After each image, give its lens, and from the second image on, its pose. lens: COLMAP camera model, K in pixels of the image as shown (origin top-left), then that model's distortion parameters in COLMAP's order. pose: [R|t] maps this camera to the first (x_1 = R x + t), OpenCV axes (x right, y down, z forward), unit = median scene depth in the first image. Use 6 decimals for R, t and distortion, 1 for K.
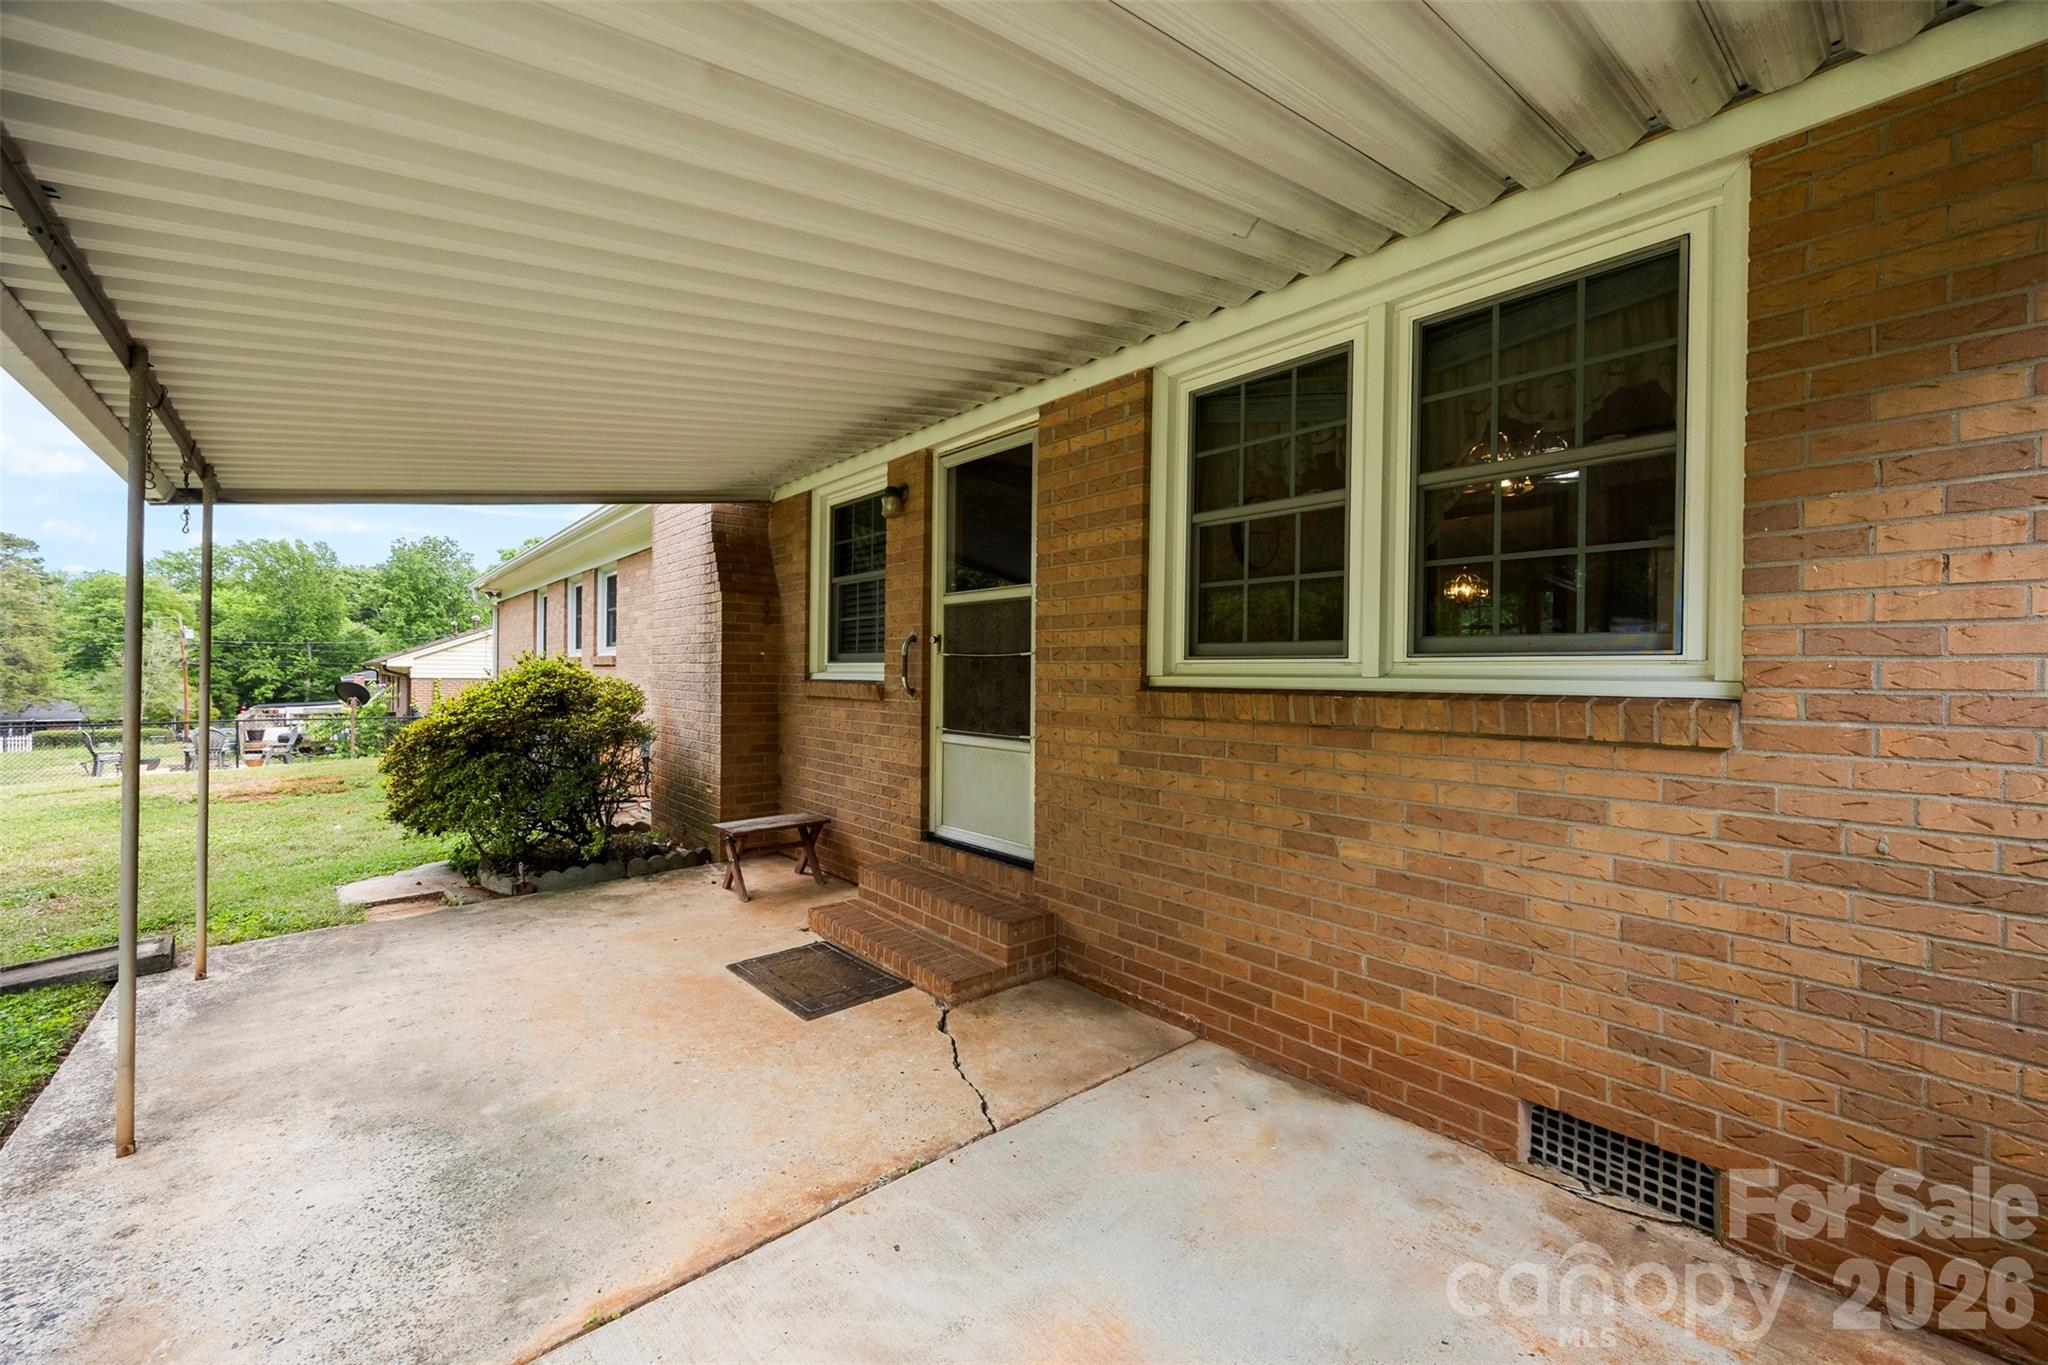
lens RADIAL K [[789.3, 0, 1033.2], [0, 789.3, 683.4], [0, 0, 1]] dist [-0.001794, -0.000075]
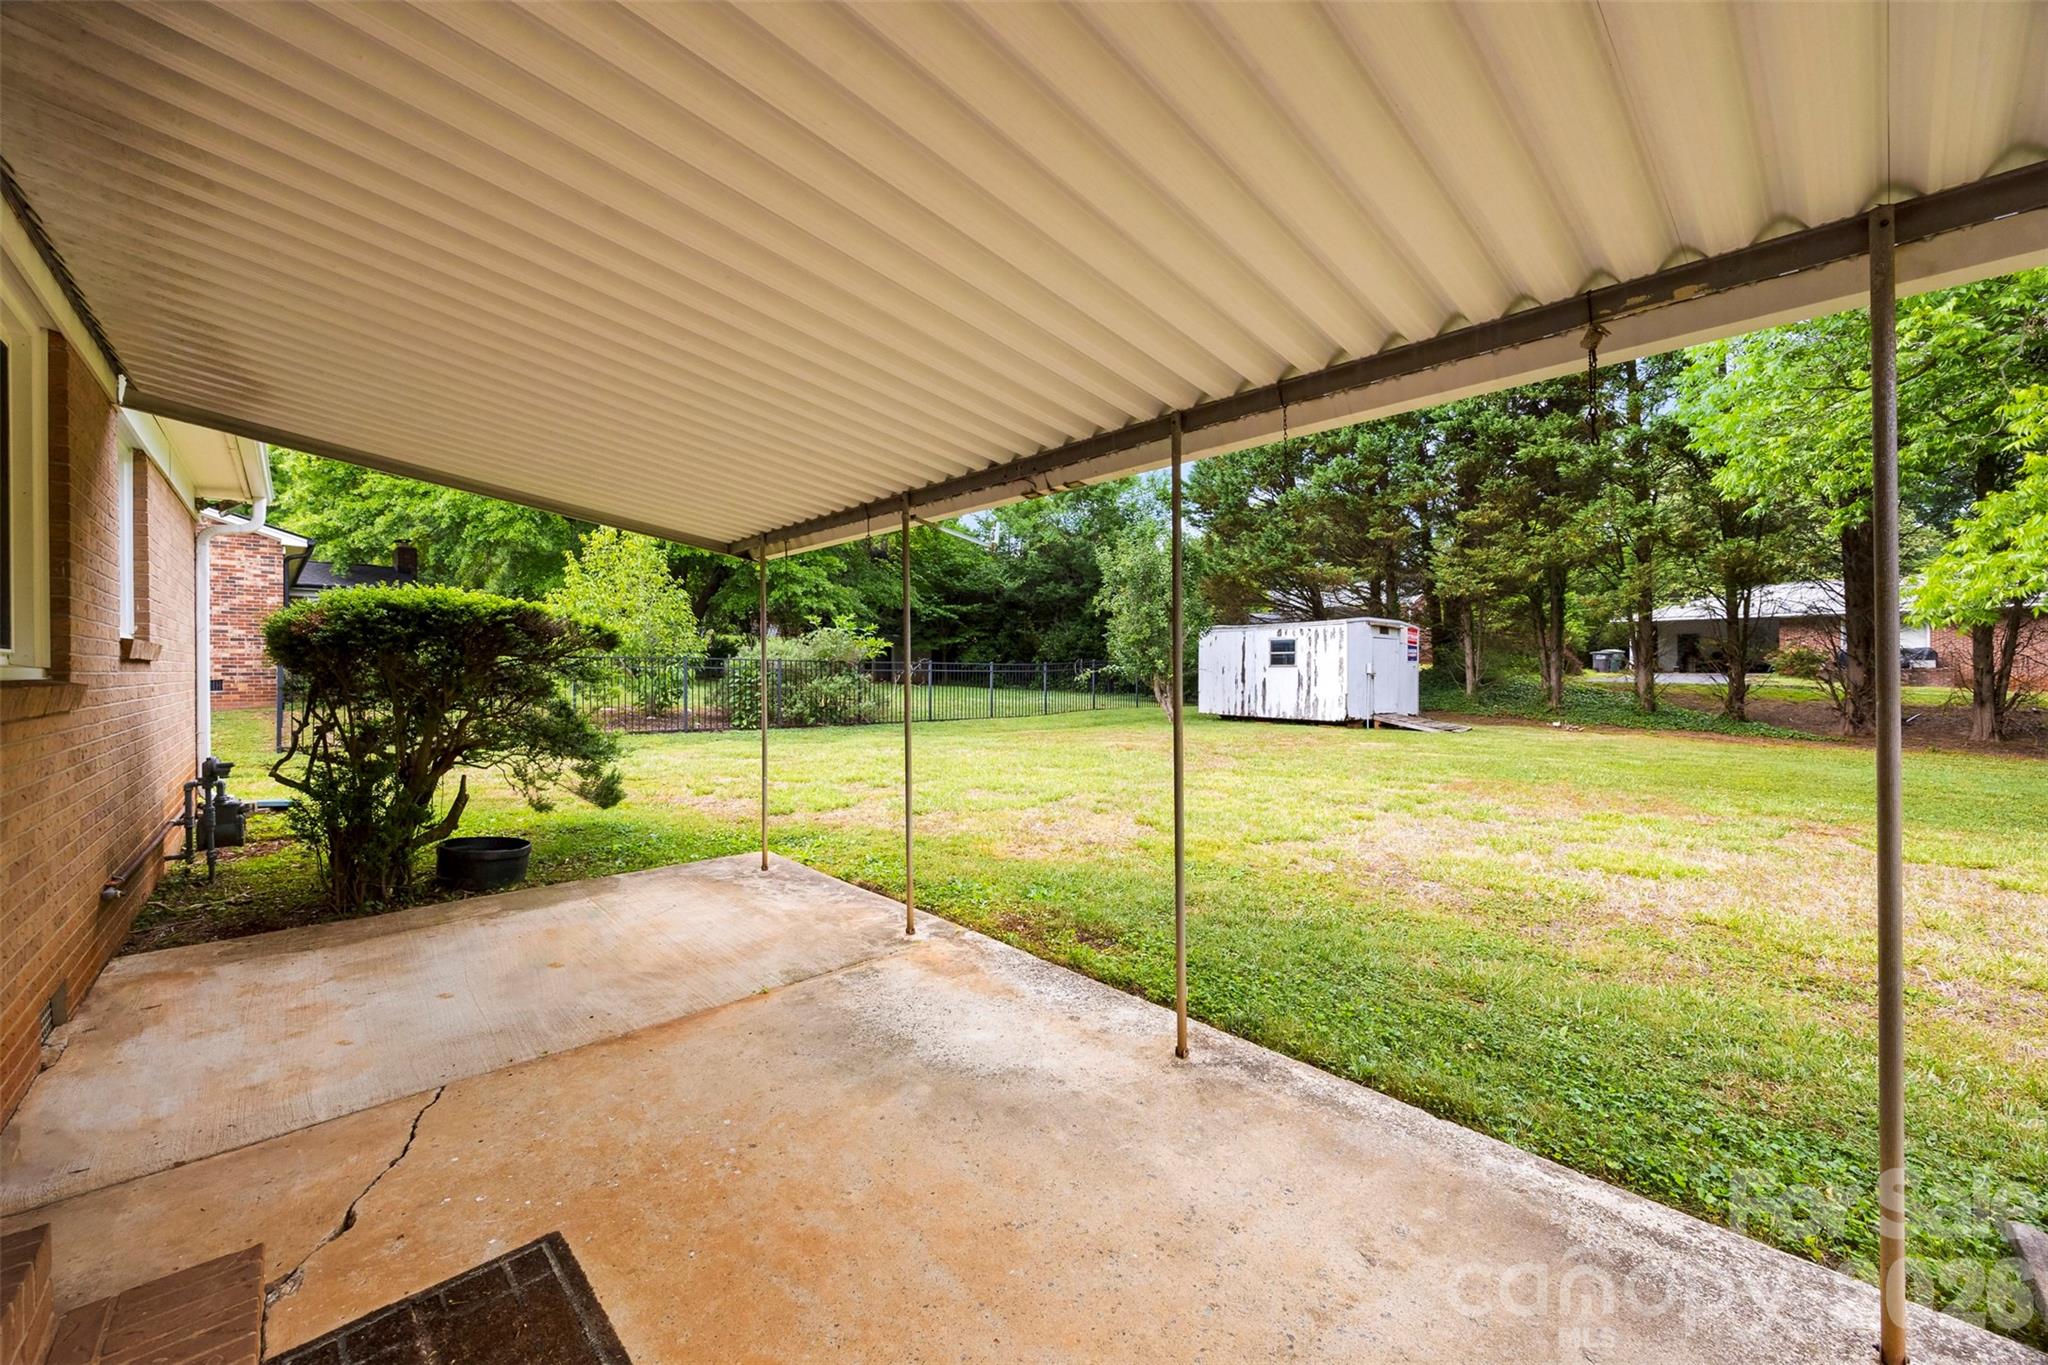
lens RADIAL K [[789.3, 0, 1033.2], [0, 789.3, 683.4], [0, 0, 1]] dist [-0.001794, -0.000075]
pose [[-0.999791, -0.008157, -0.018745, -0.784944], [-0.008598, 0.999685, 0.023559, -0.017282], [0.018547, 0.023716, -0.999547, 1.966916]]
